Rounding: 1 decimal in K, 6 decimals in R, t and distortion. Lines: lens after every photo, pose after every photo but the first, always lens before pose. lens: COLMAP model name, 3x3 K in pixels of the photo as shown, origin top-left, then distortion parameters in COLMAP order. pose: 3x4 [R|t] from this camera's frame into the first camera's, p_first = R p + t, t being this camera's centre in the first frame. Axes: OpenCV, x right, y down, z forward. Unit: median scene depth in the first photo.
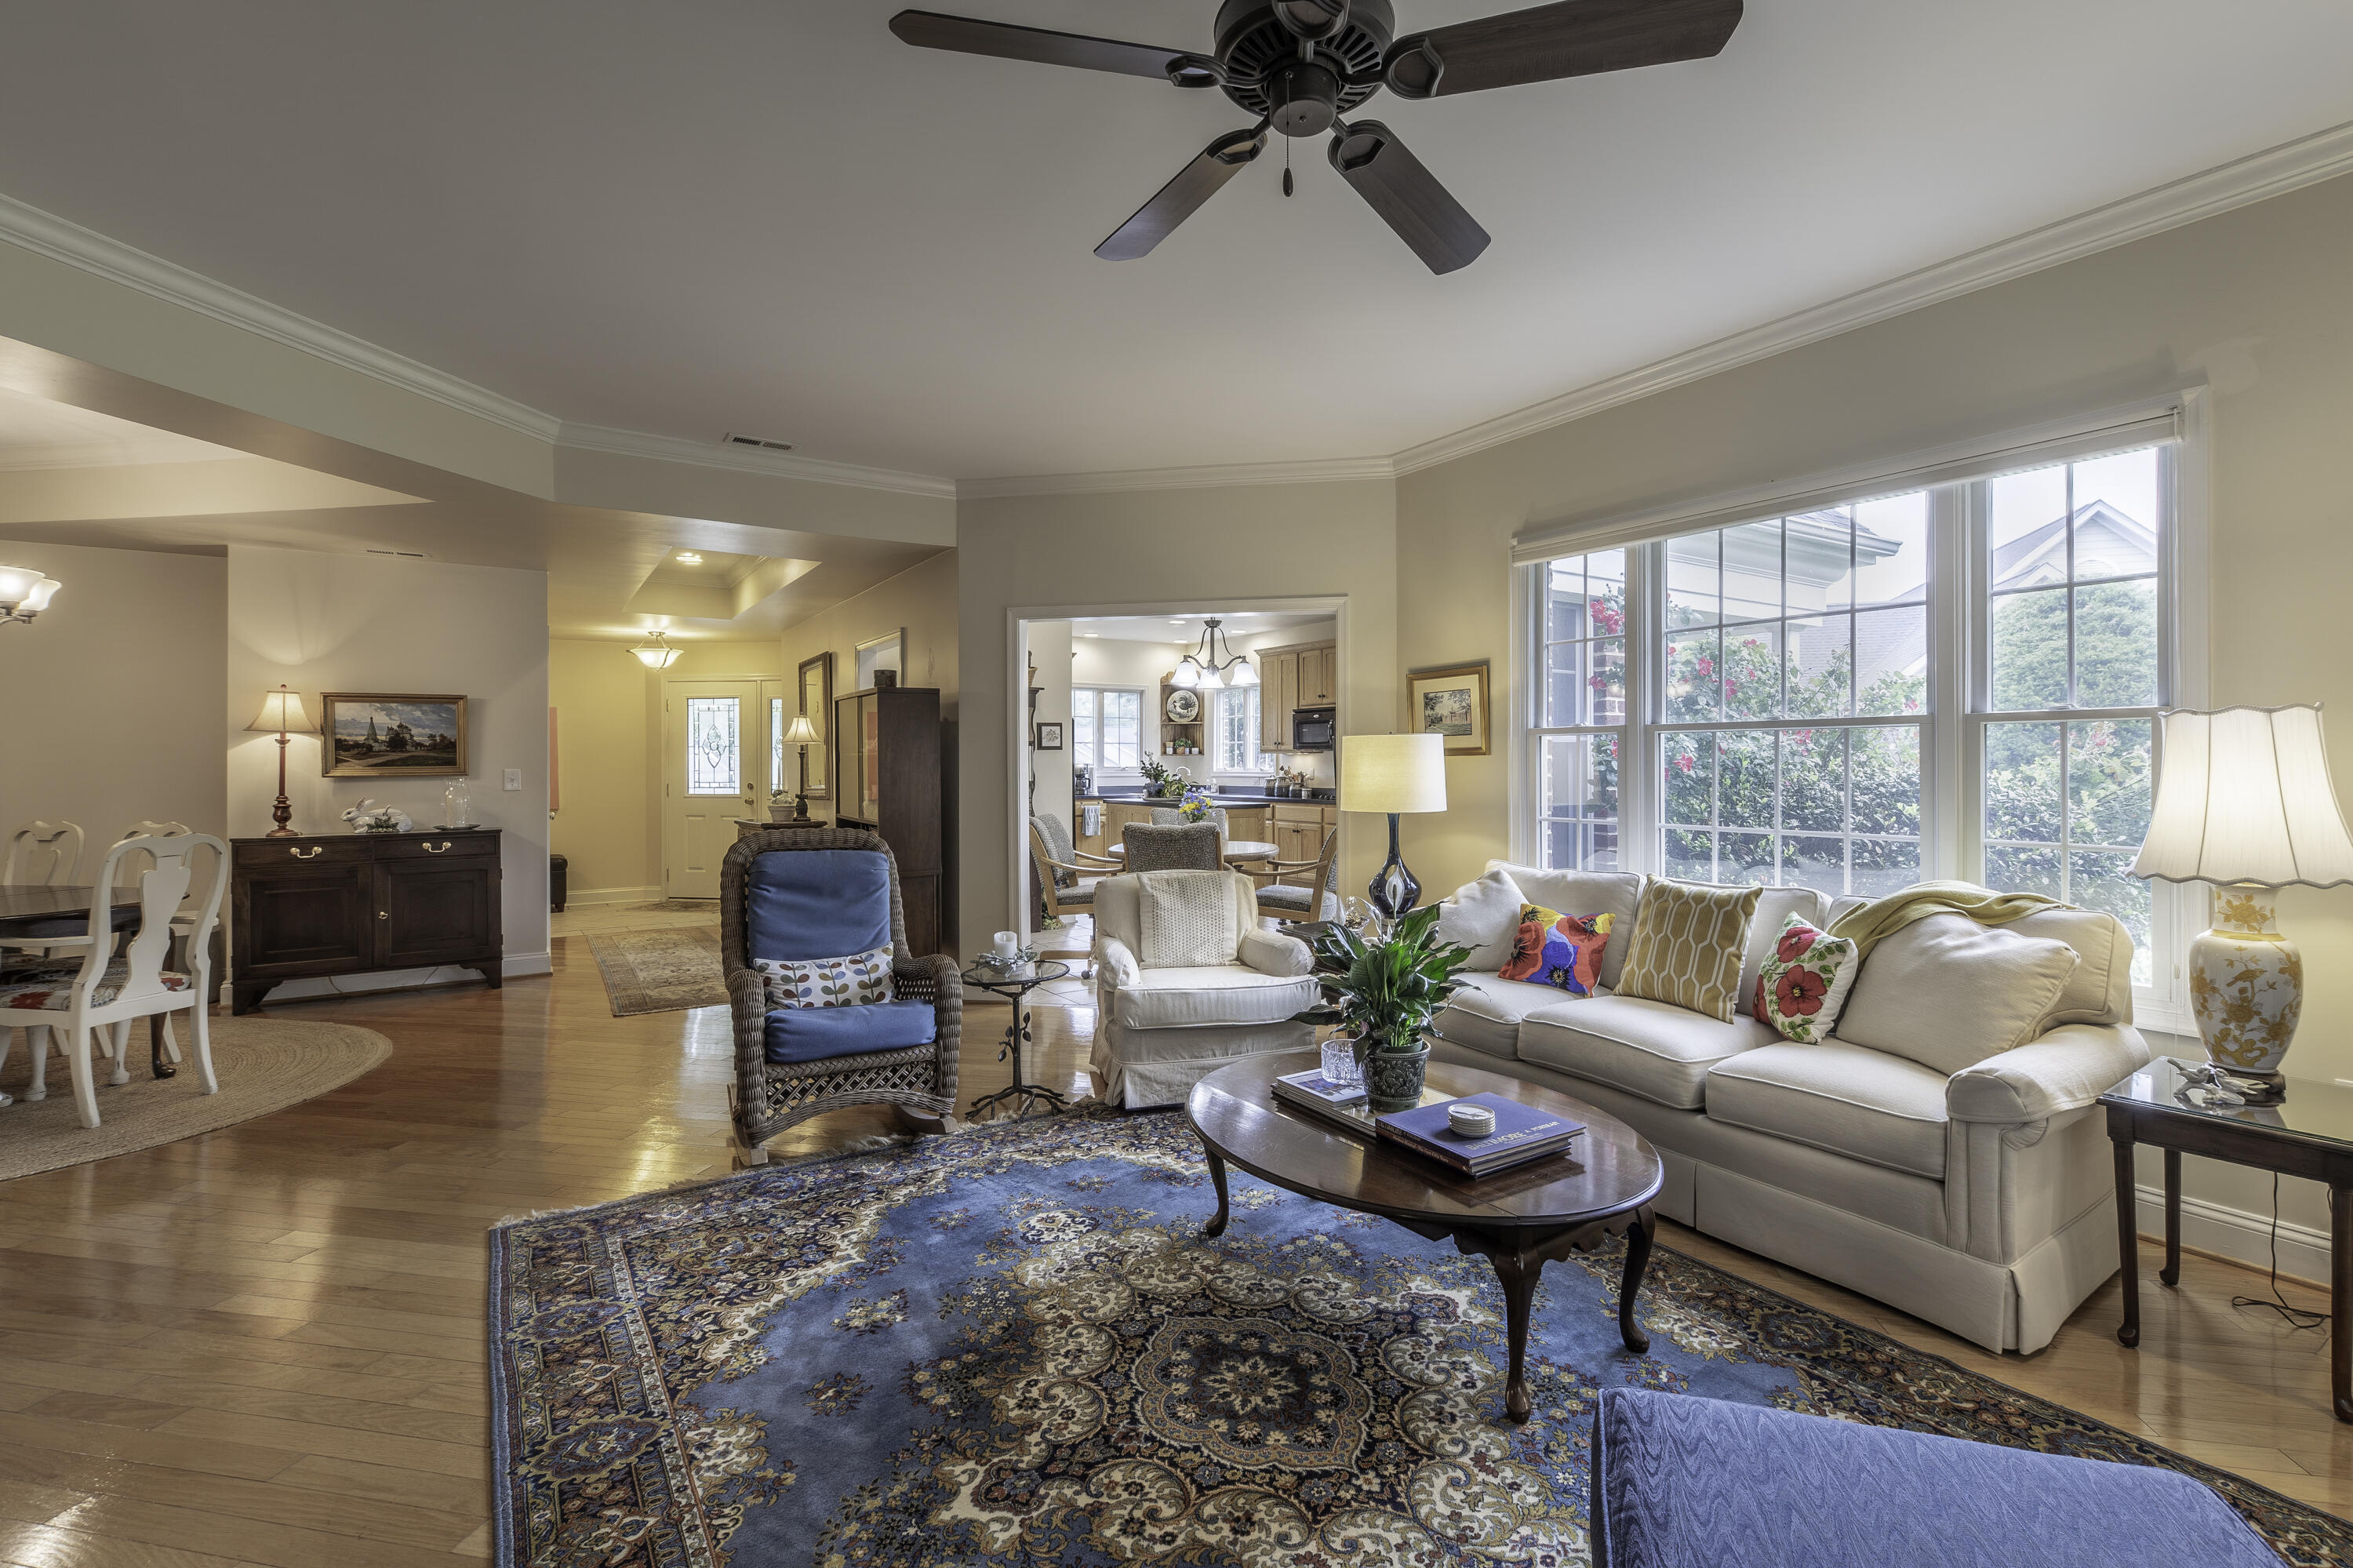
lens RADIAL K [[1035.8, 0, 1228.2], [0, 1035.8, 802.6], [0, 0, 1]] dist [0.006835, -0.003903]
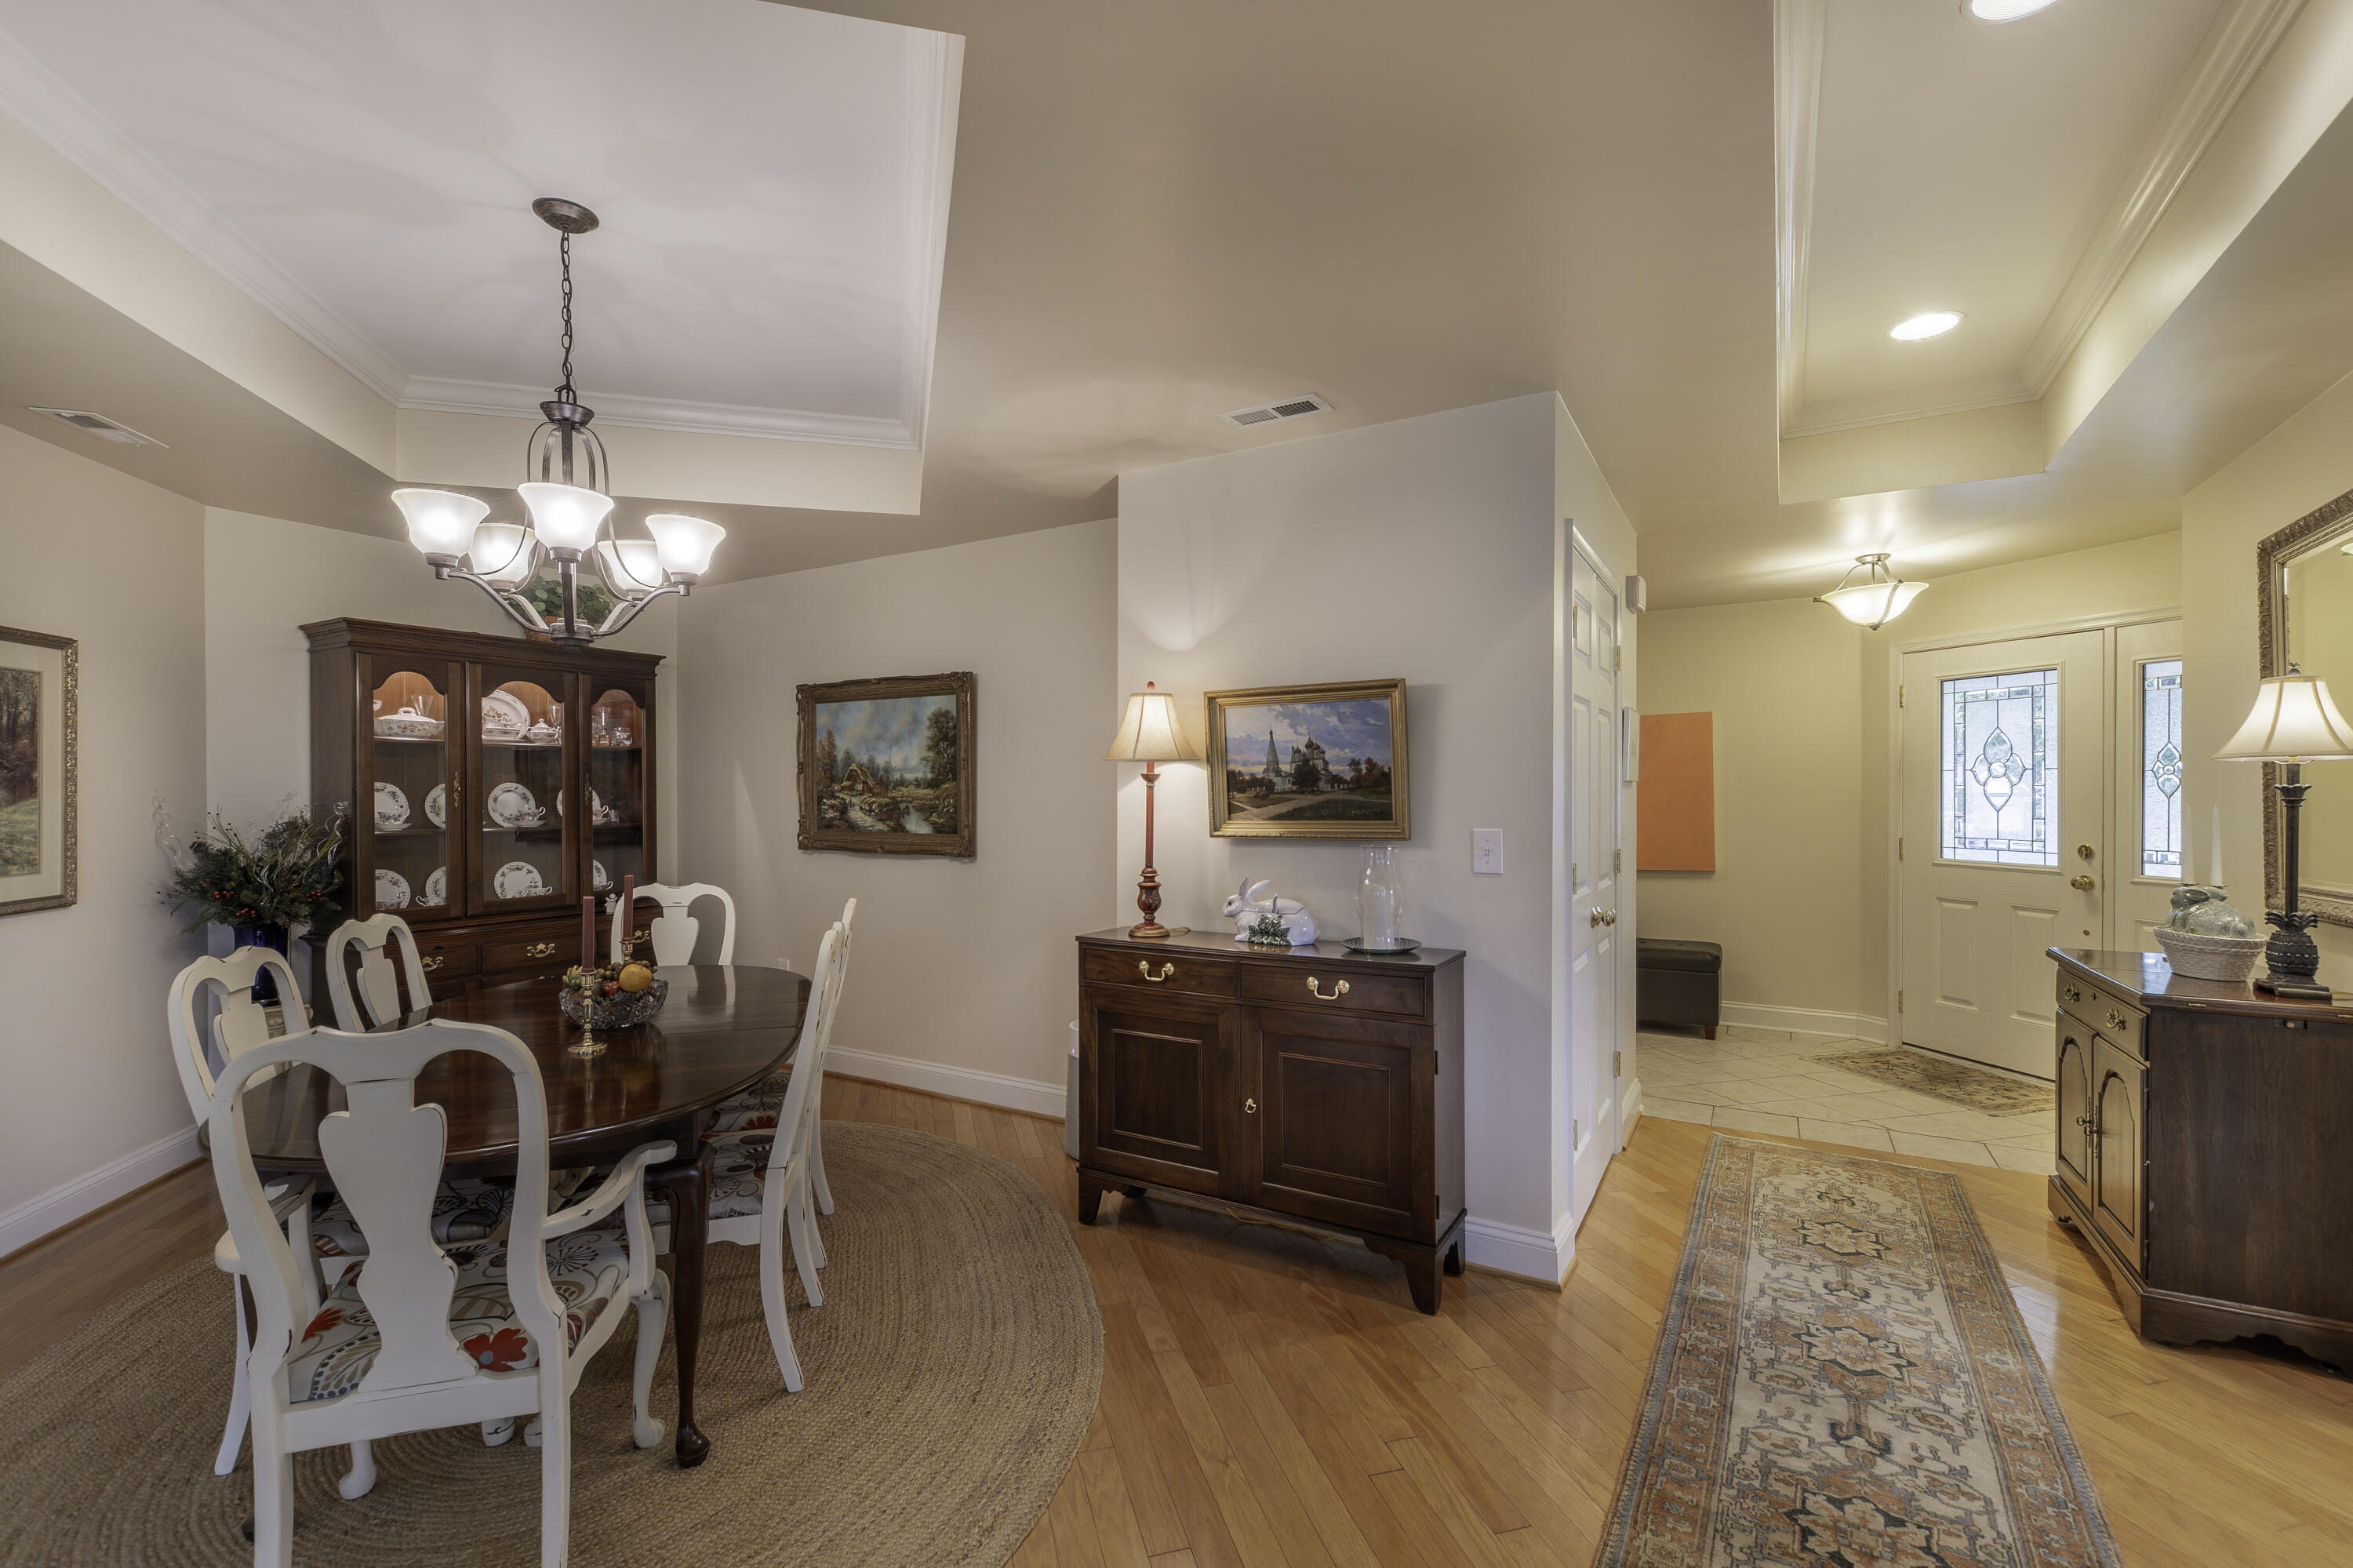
lens RADIAL K [[1035.8, 0, 1172.0], [0, 1035.8, 788.7], [0, 0, 1]] dist [0.006835, -0.003903]
pose [[0.411435, 0.001294, -0.911438, -0.353337], [-0.030315, 0.999465, -0.012266, -0.044480], [0.910935, 0.032677, 0.411254, 0.748200]]
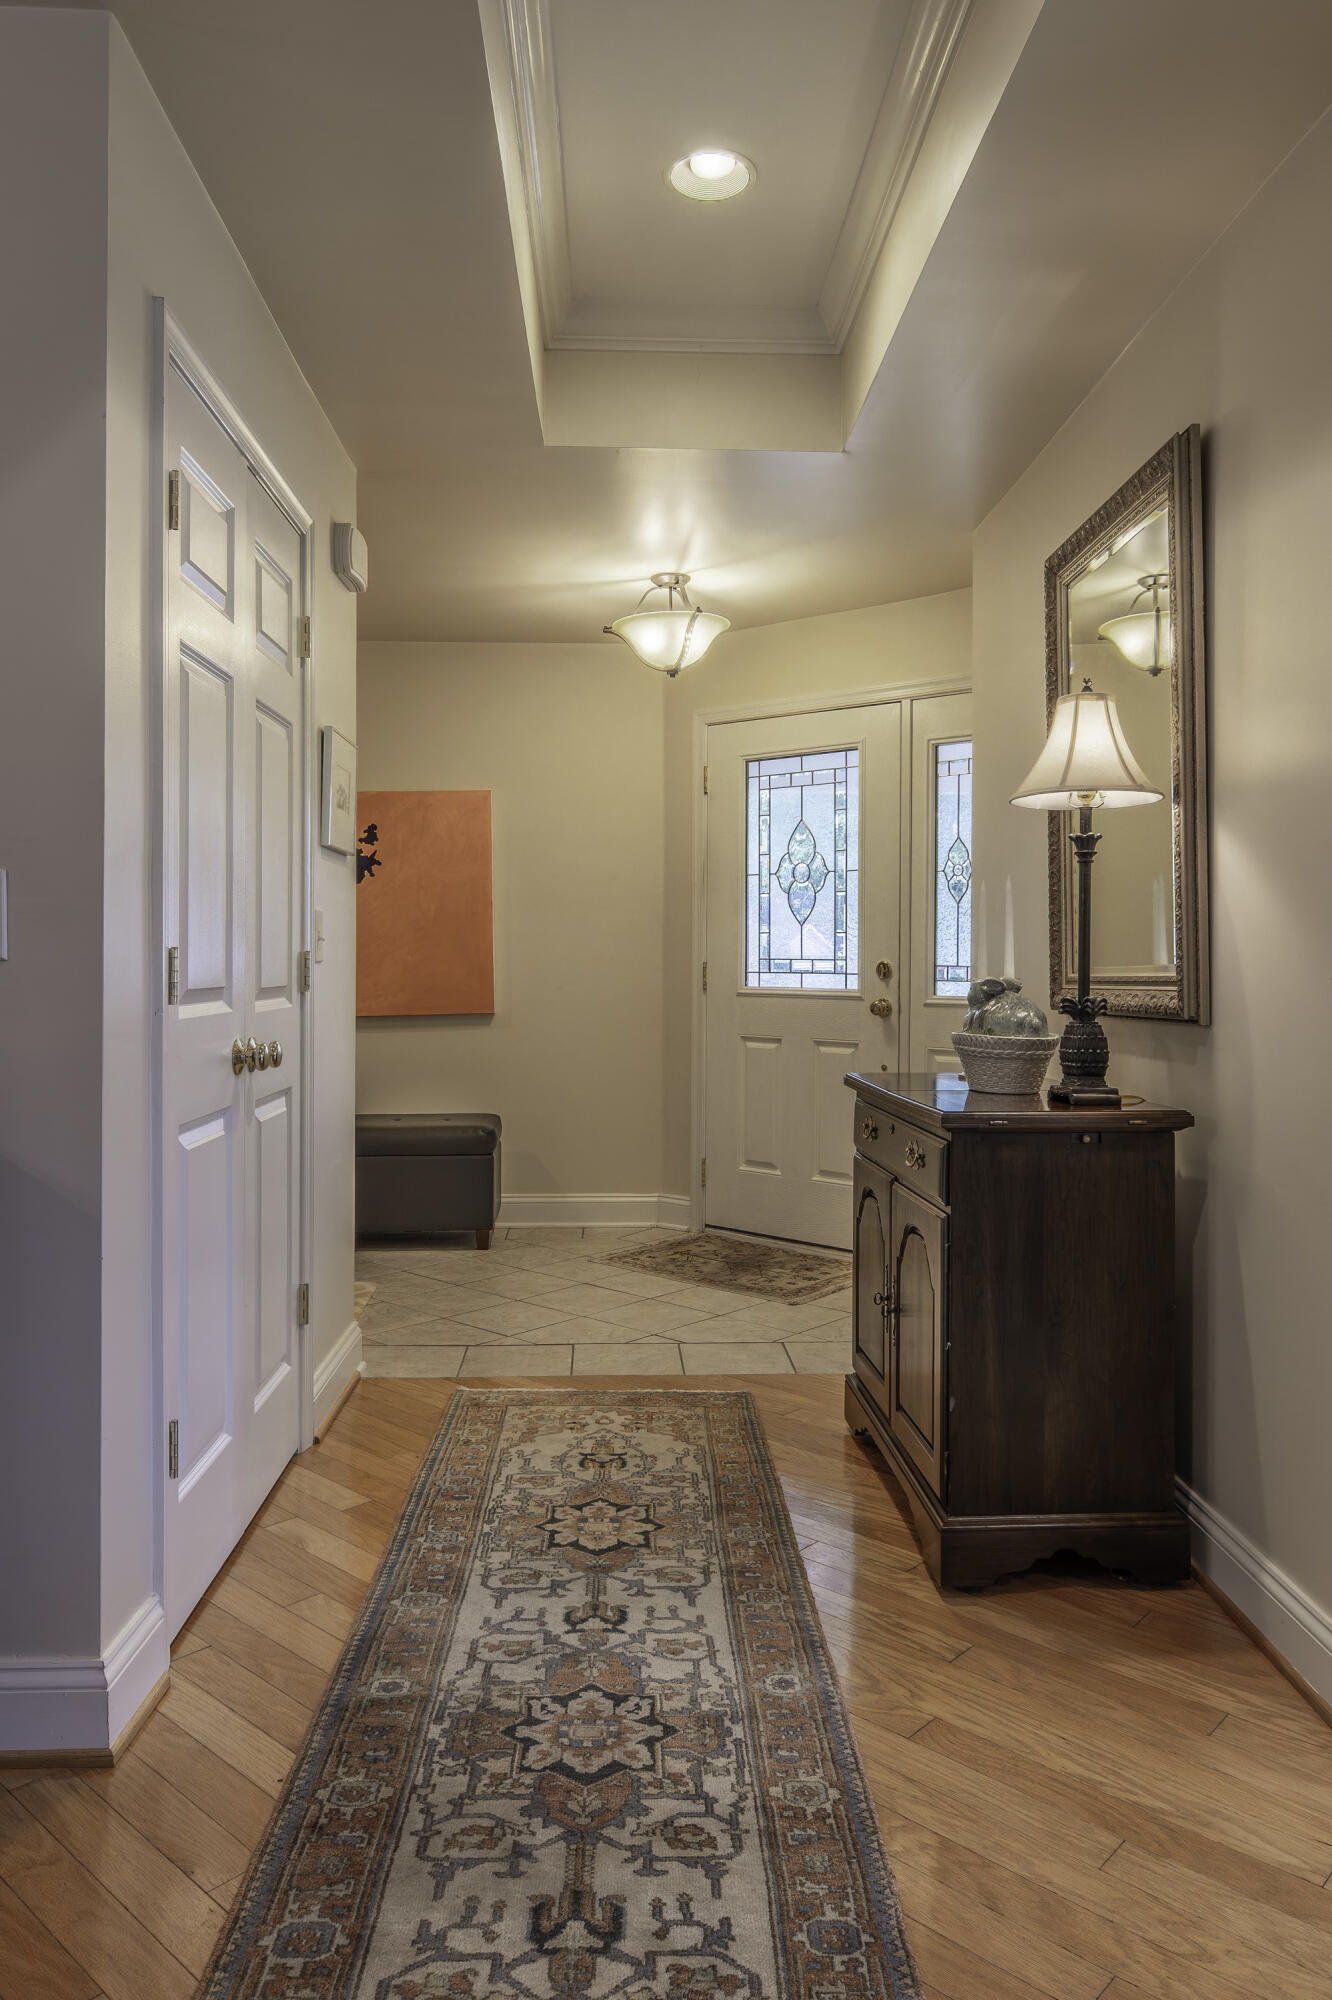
lens RADIAL K [[1384.5, 0, 692.5], [0, 1384.5, 946.5], [0, 0, 1]] dist [0.000619, -0.001462]
pose [[0.846102, 0.001593, -0.533018, -0.424761], [-0.022626, 0.999202, -0.032930, -0.010268], [0.532540, 0.039922, 0.845463, 0.905848]]
